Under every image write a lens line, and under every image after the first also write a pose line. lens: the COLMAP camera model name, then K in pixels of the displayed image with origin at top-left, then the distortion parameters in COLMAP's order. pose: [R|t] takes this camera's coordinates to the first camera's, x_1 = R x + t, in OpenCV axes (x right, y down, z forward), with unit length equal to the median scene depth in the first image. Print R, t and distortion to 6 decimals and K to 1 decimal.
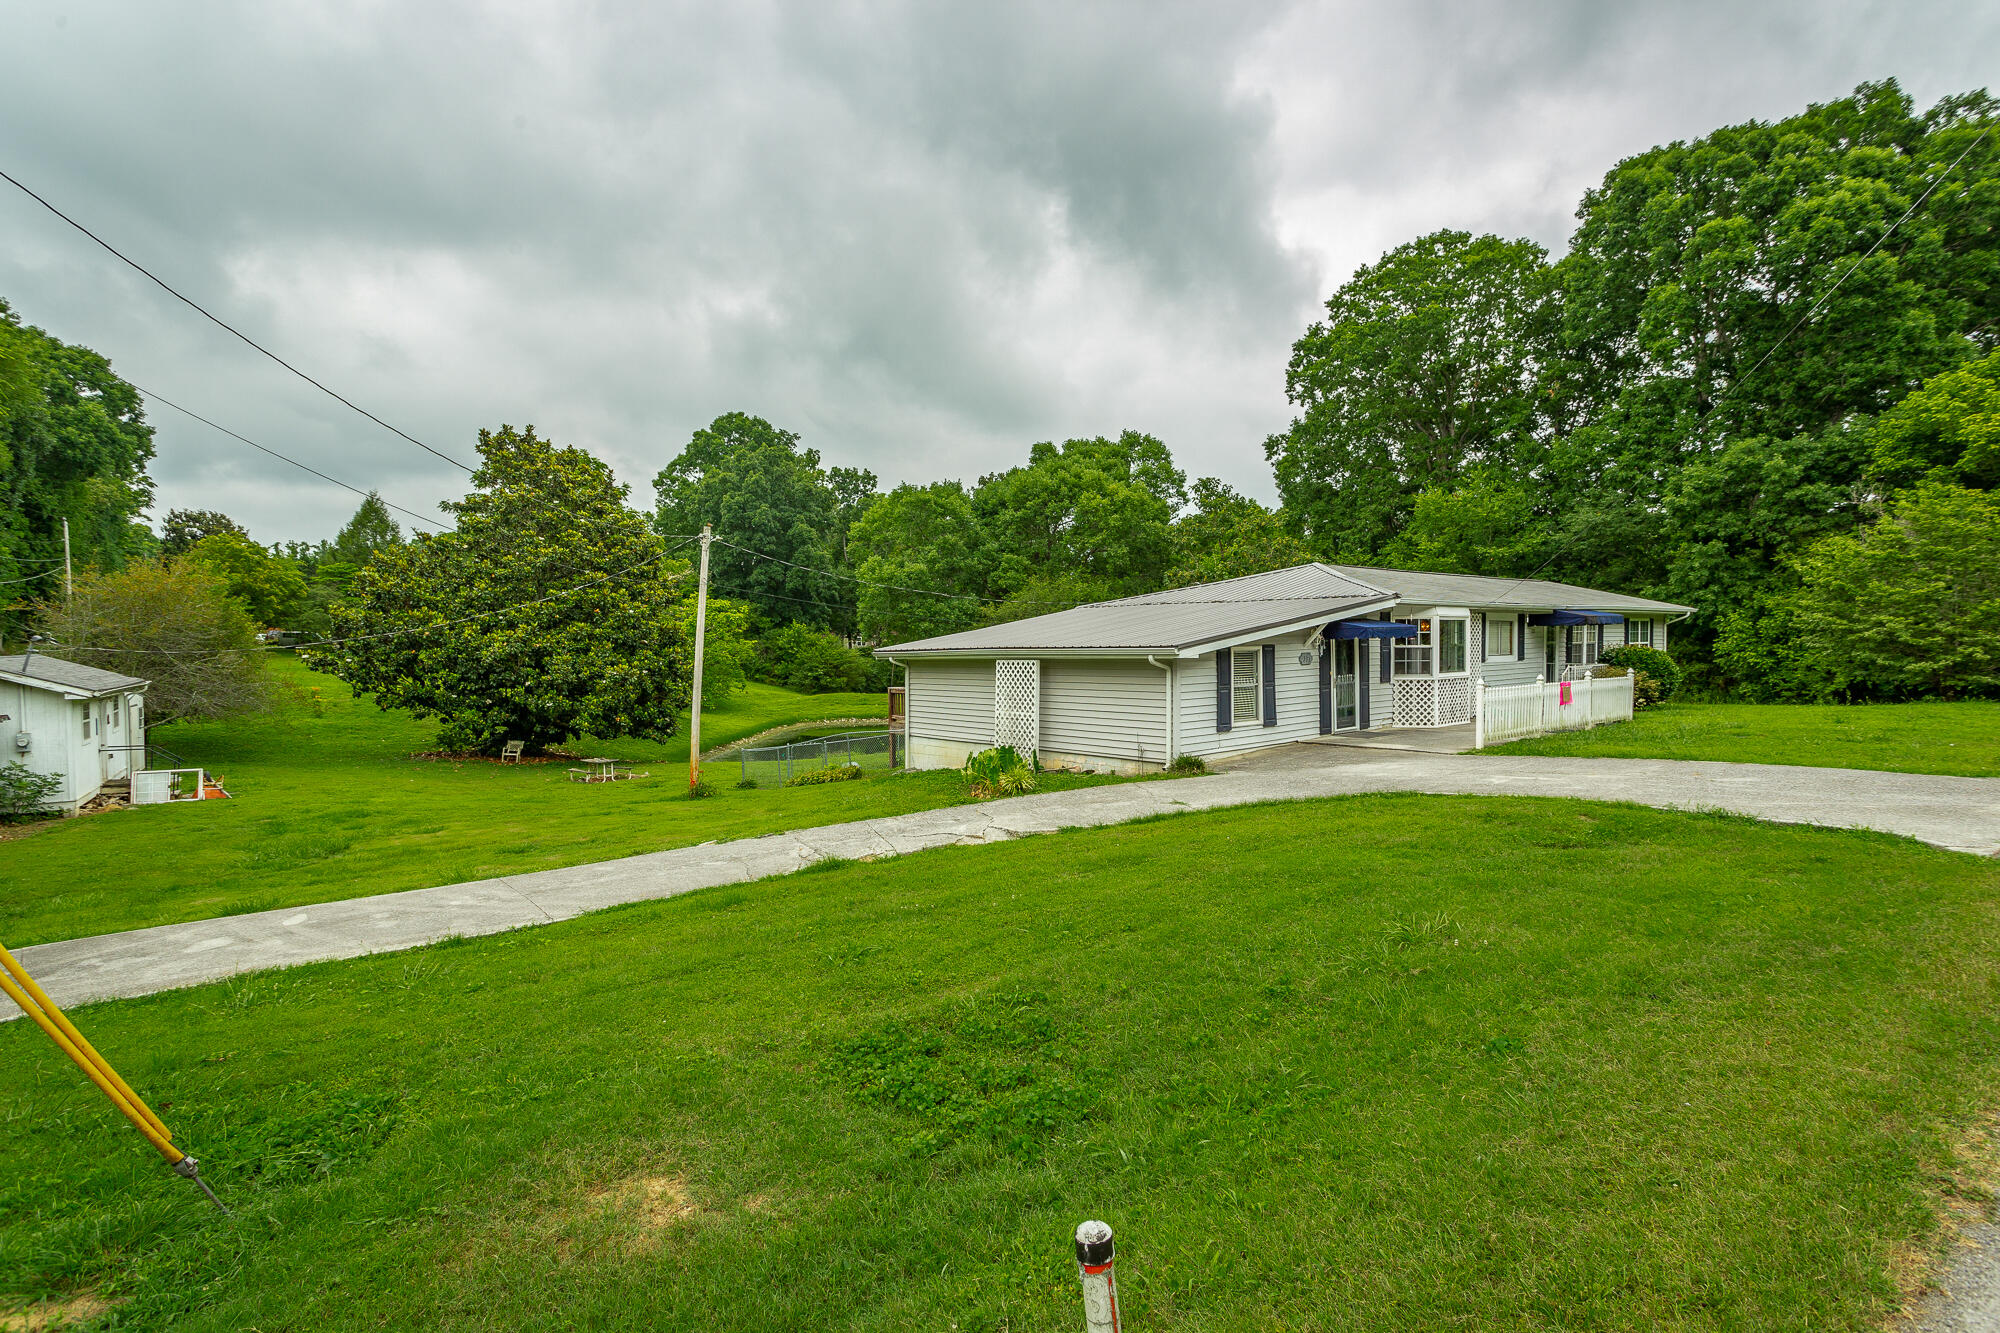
lens RADIAL K [[939.2, 0, 1014.1], [0, 939.2, 669.6], [0, 0, 1]] dist [0.005504, 0.004681]
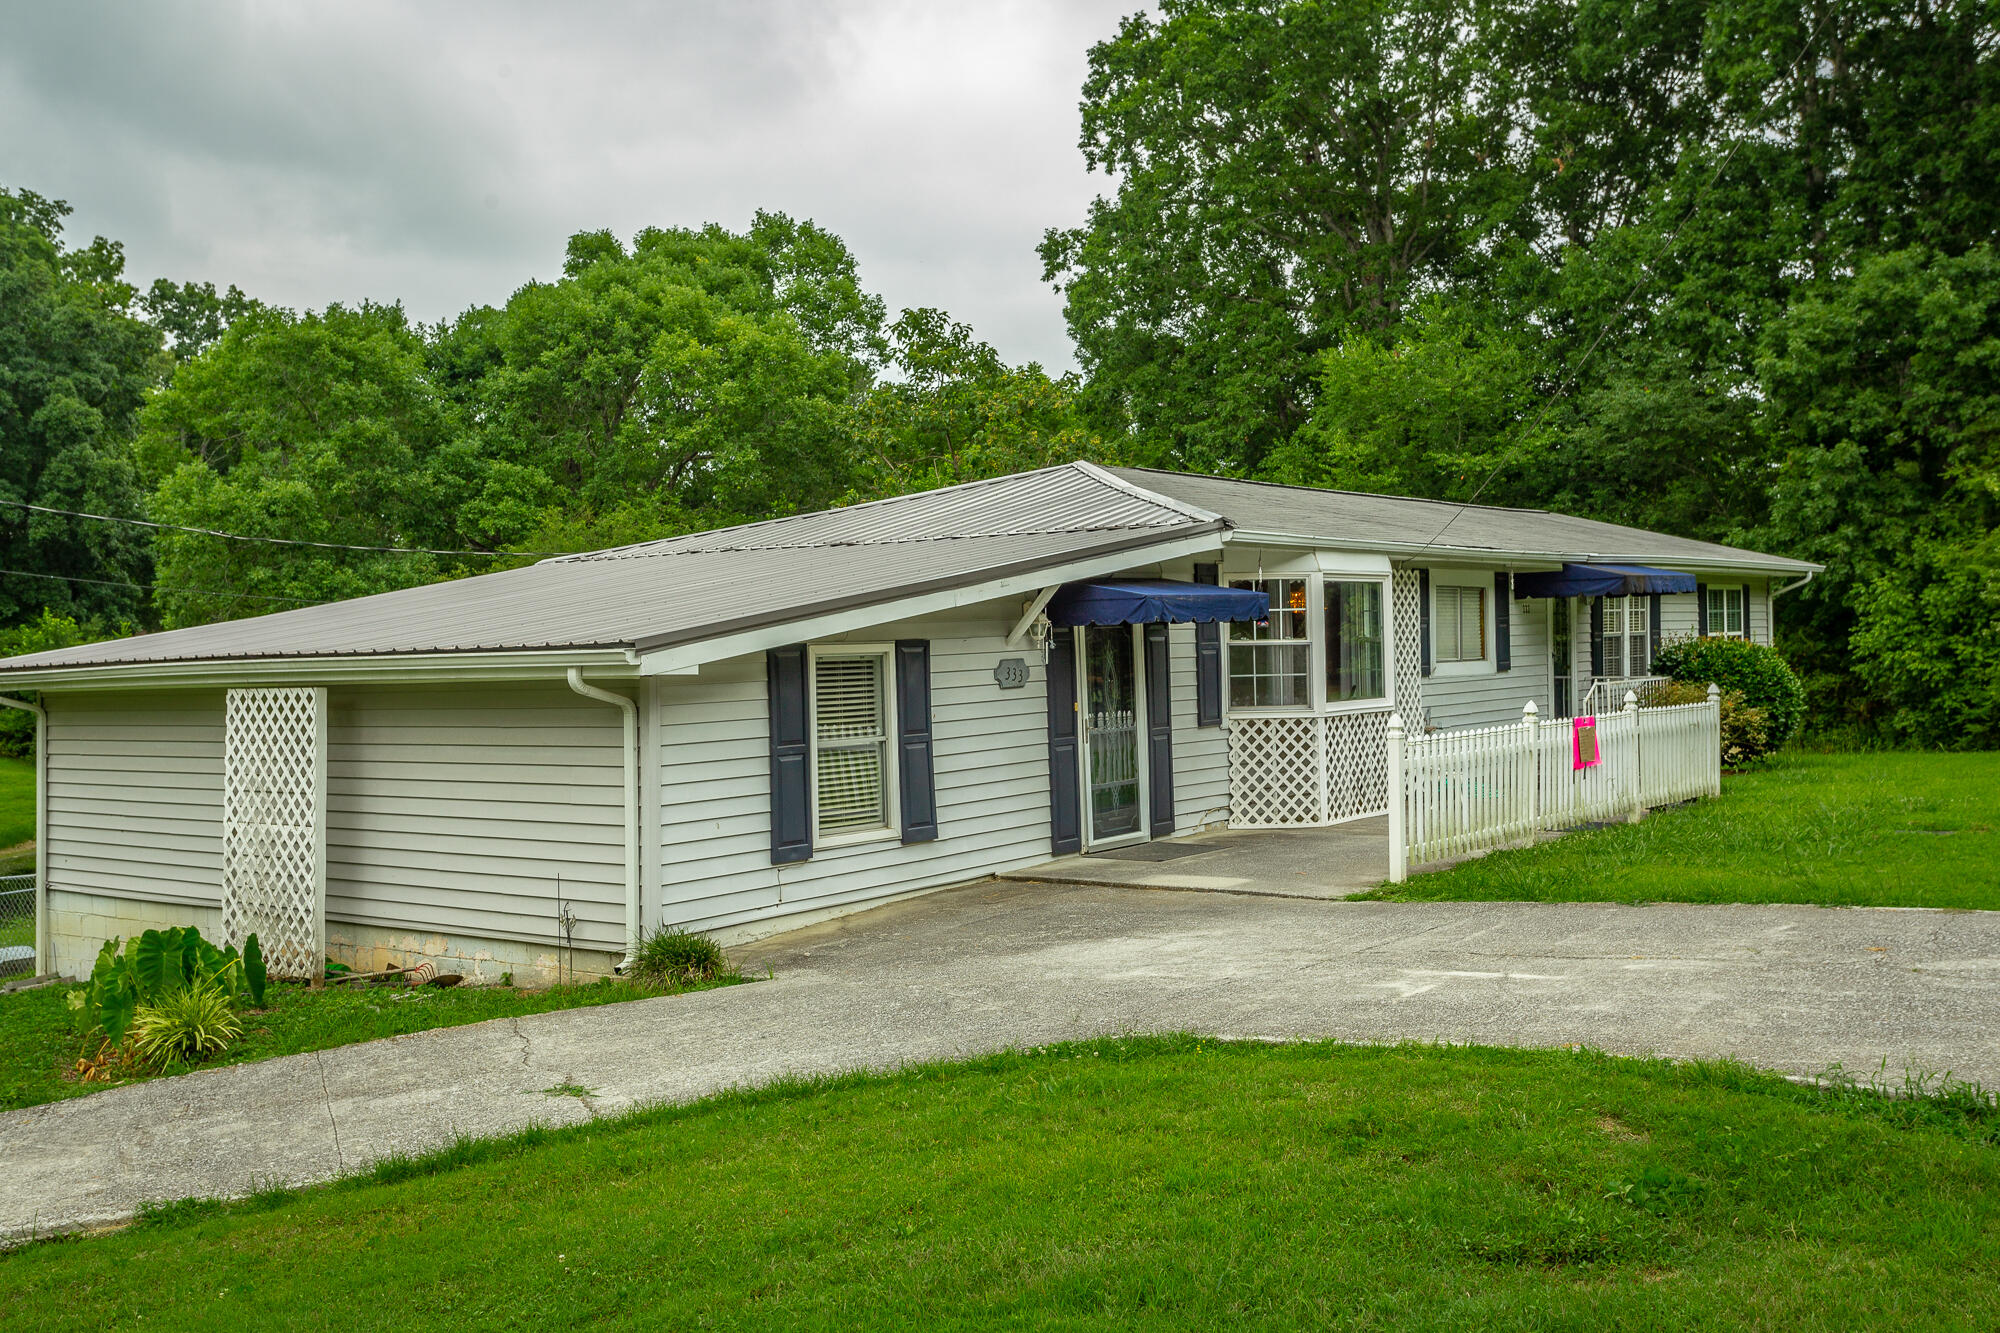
lens RADIAL K [[1816.7, 0, 1016.5], [0, 1816.7, 652.2], [0, 0, 1]] dist [-0.000760, 0.025584]
pose [[0.976655, -0.012637, 0.214441, 0.050530], [0.018999, 0.999438, -0.027635, 0.000450], [-0.213971, 0.031064, 0.976346, 0.078959]]
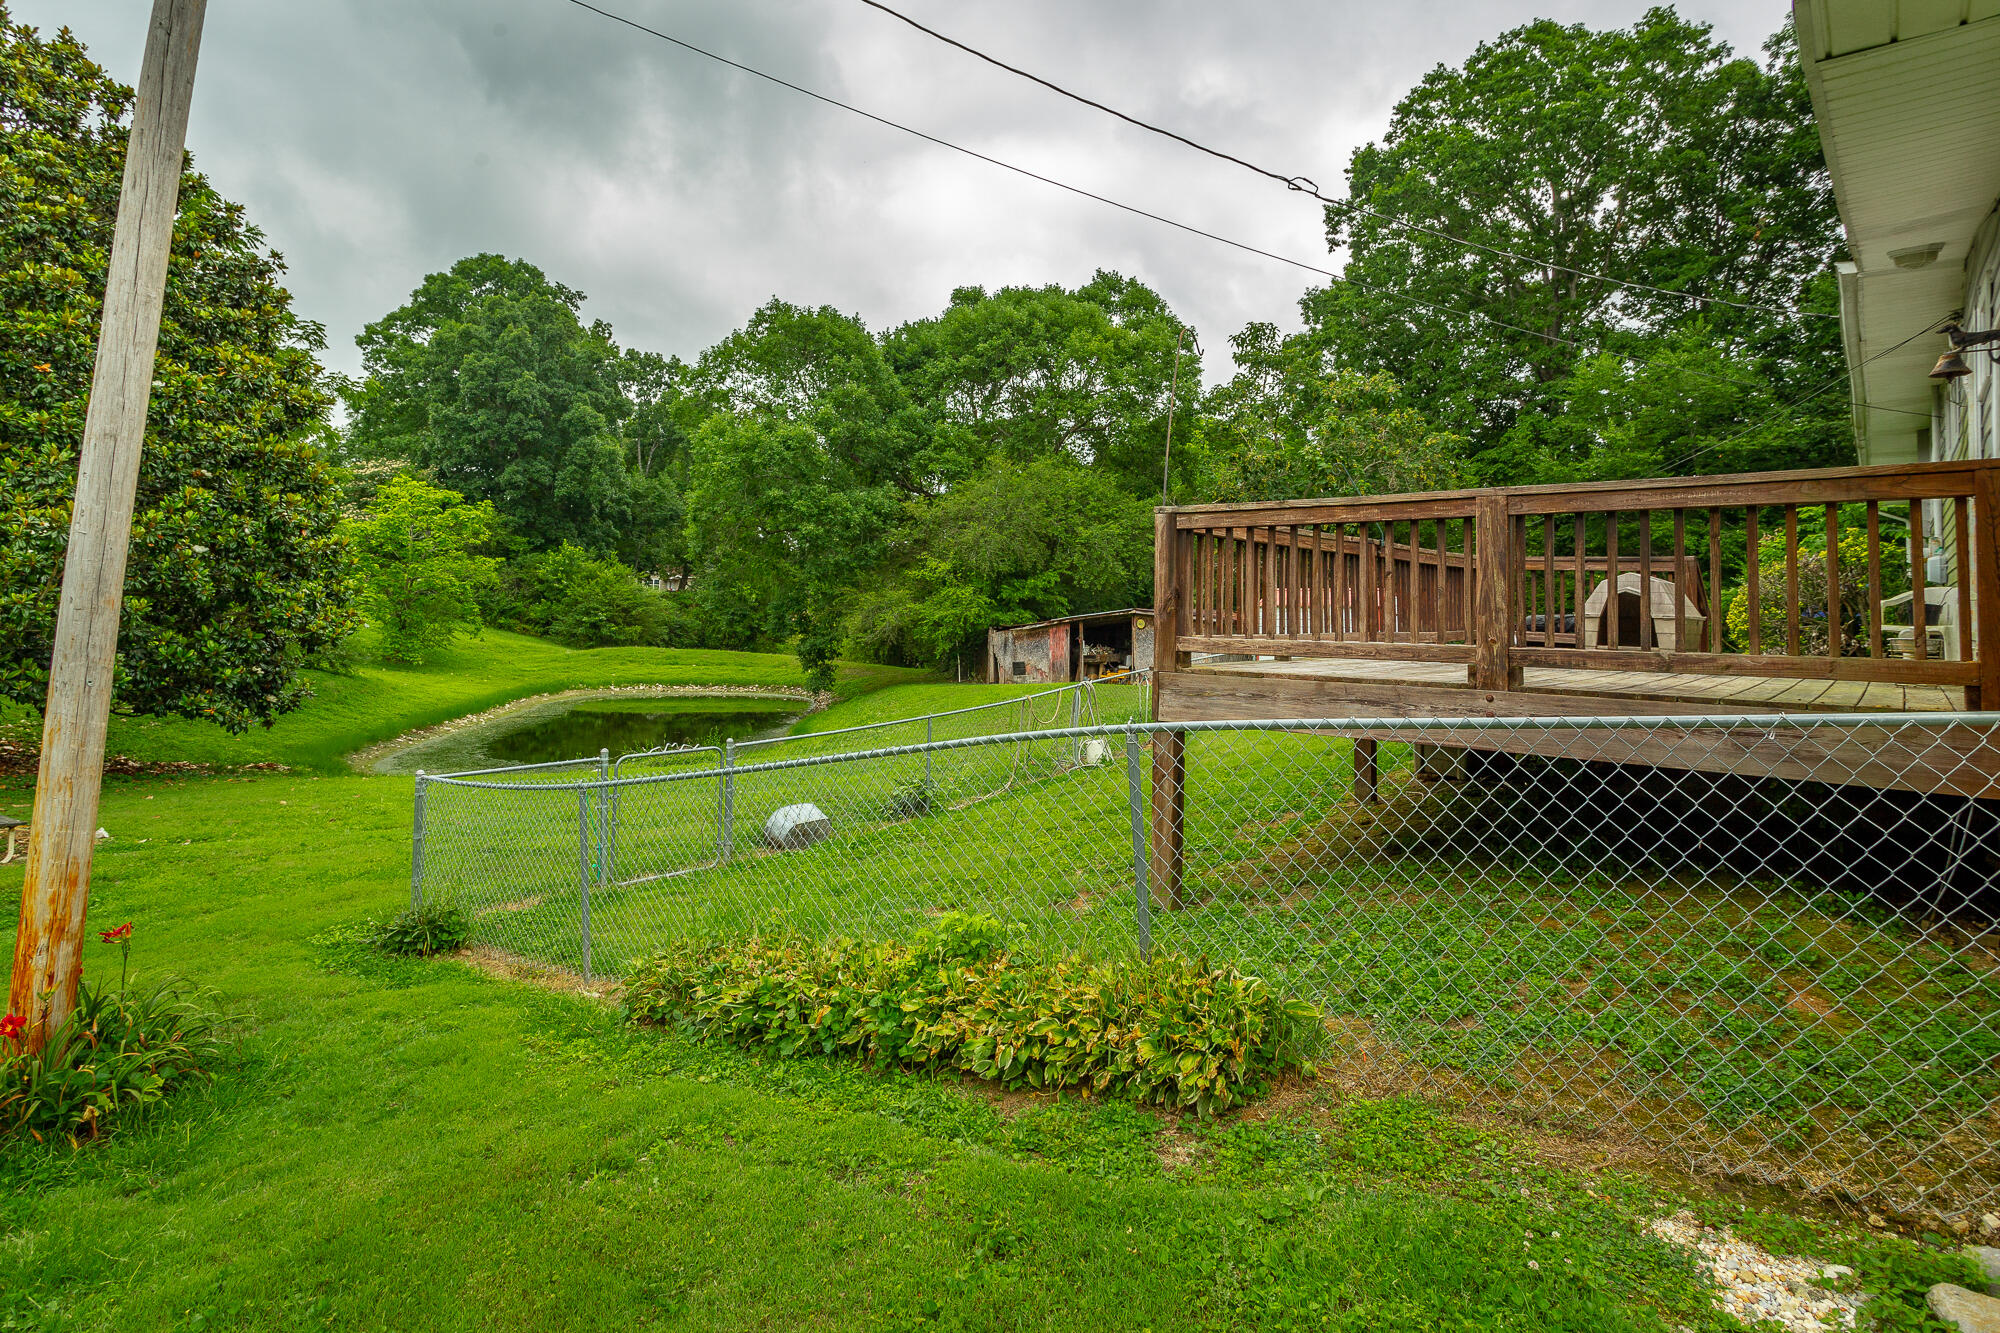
lens RADIAL K [[962.1, 0, 981.8], [0, 962.1, 576.8], [0, 0, 1]] dist [0.002862, -0.000654]
pose [[0.980921, 0.038860, 0.190483, -0.106306], [-0.025391, 0.997034, -0.072650, 0.026347], [-0.192741, 0.066427, 0.978999, 0.397485]]
